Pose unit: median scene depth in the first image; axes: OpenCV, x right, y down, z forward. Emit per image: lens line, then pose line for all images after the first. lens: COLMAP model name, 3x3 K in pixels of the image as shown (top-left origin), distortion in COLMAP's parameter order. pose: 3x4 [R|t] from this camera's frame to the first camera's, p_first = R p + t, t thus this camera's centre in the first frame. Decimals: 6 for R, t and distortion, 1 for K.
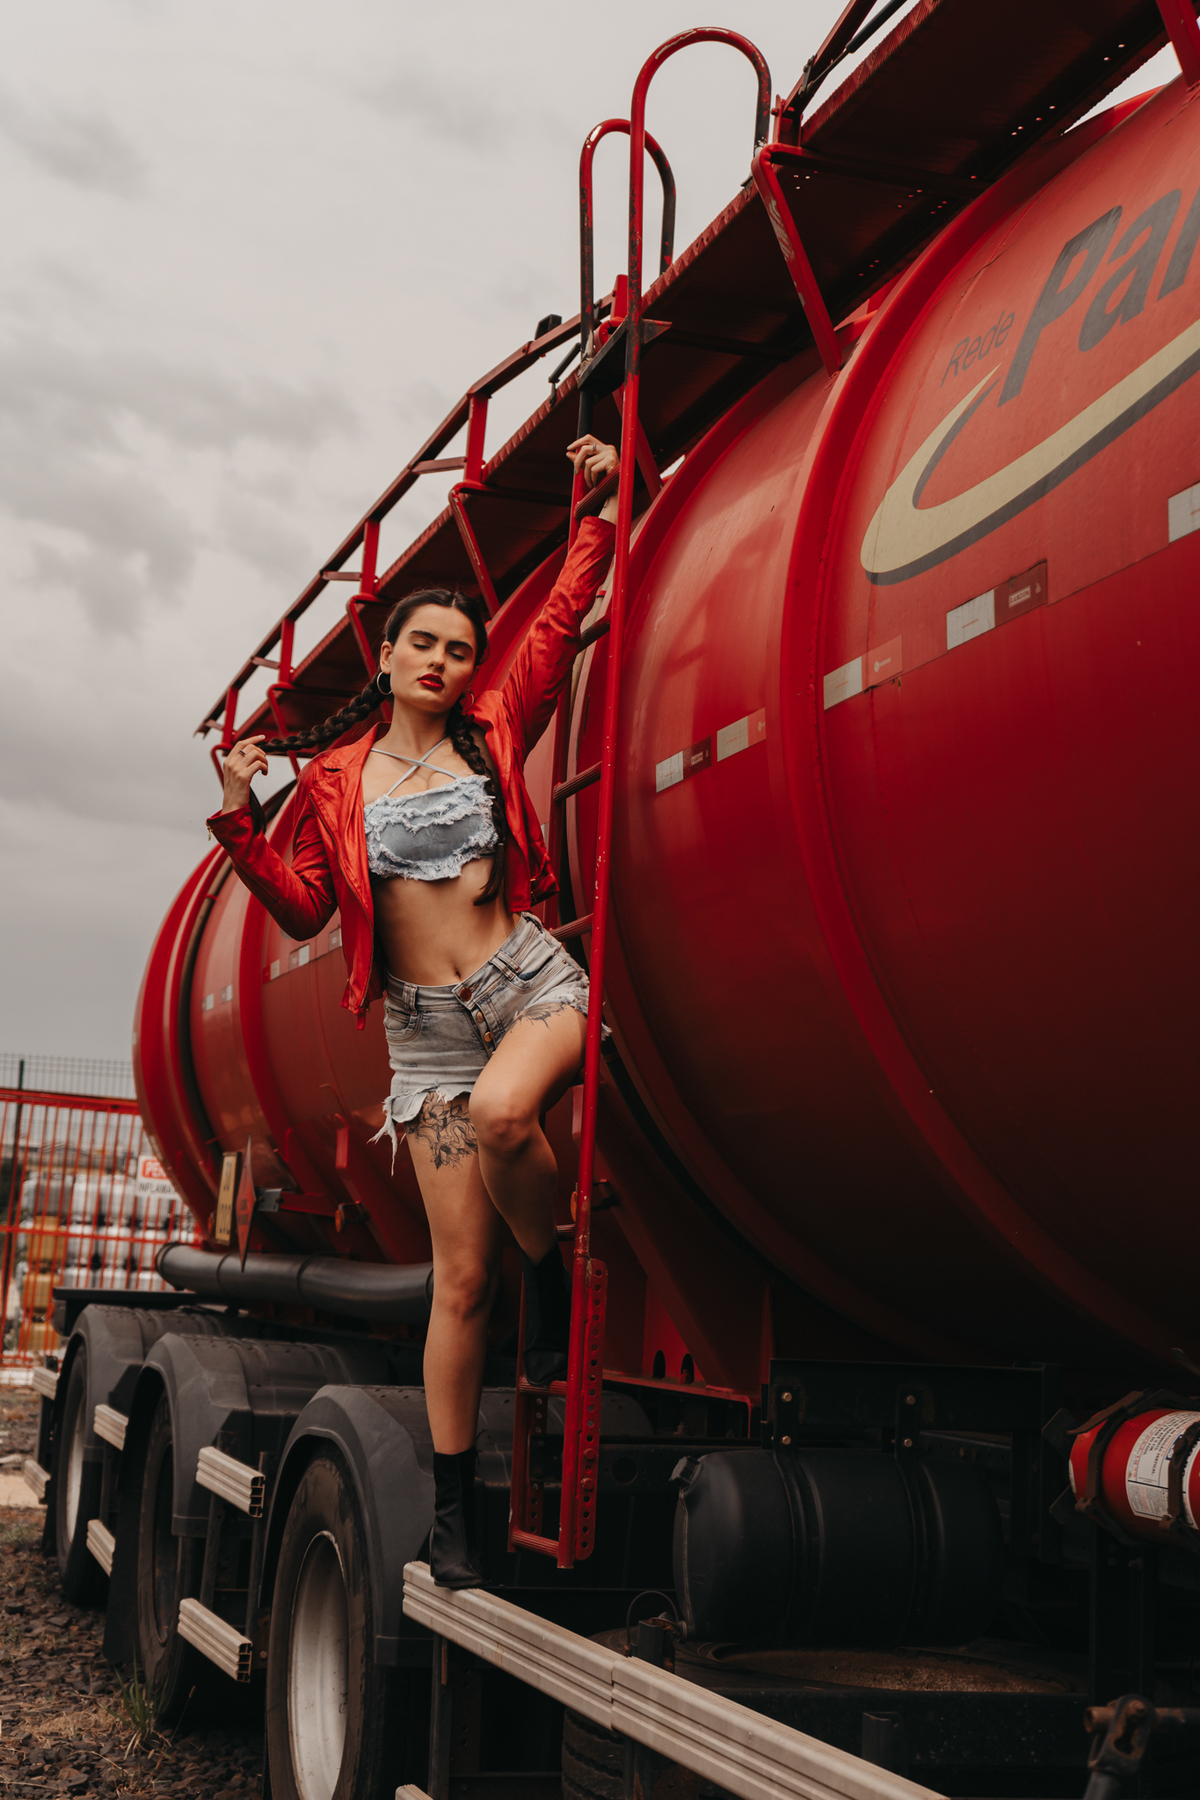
lens RADIAL K [[2728.5, 0, 600.0], [0, 2728.5, 900.0], [0, 0, 1]] dist [0.049129, -0.064327]
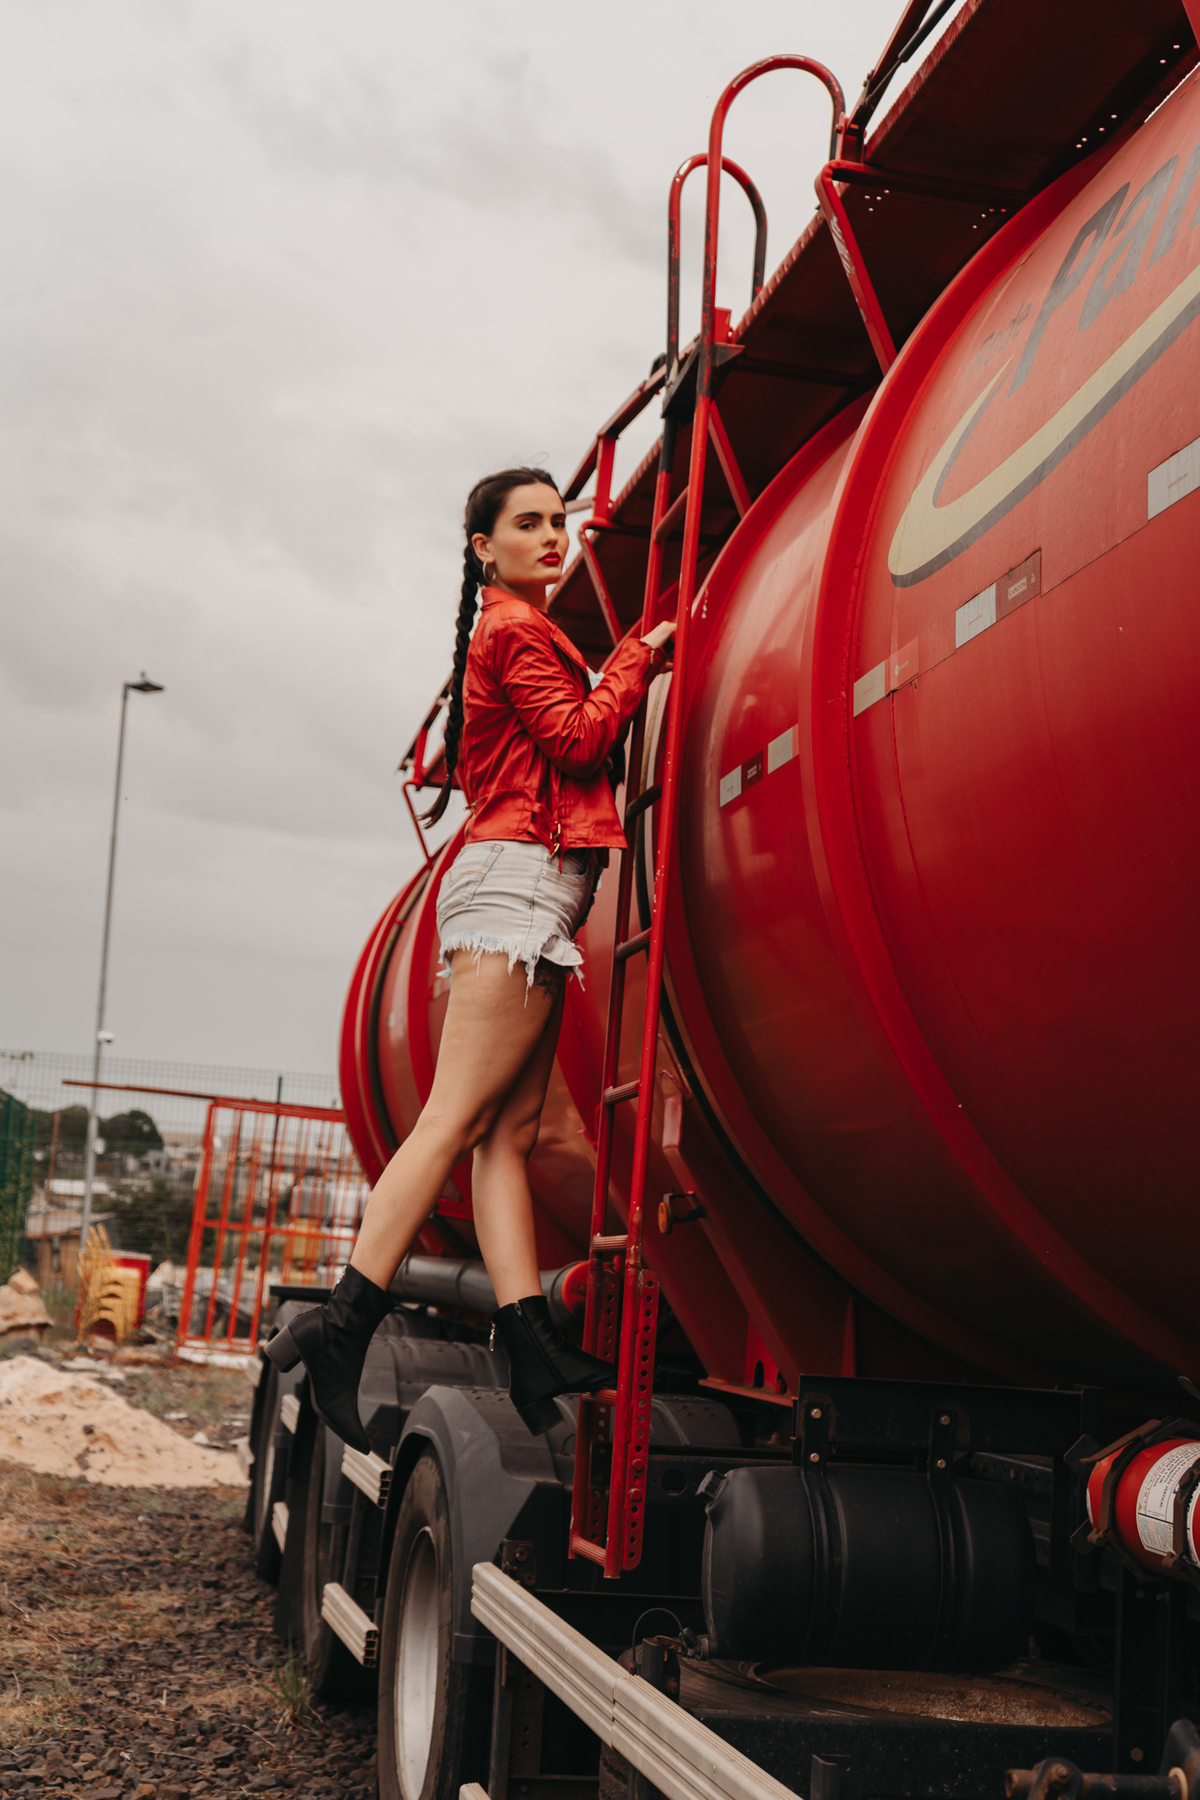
lens RADIAL K [[2475.2, 0, 598.5], [0, 2475.2, 910.4], [0, 0, 1]] dist [0.027003, 0.022312]
pose [[0.994765, 0.007677, -0.101905, 0.067039], [-0.008926, 0.999891, -0.011802, 0.009492], [0.101803, 0.012650, 0.994724, 0.083091]]
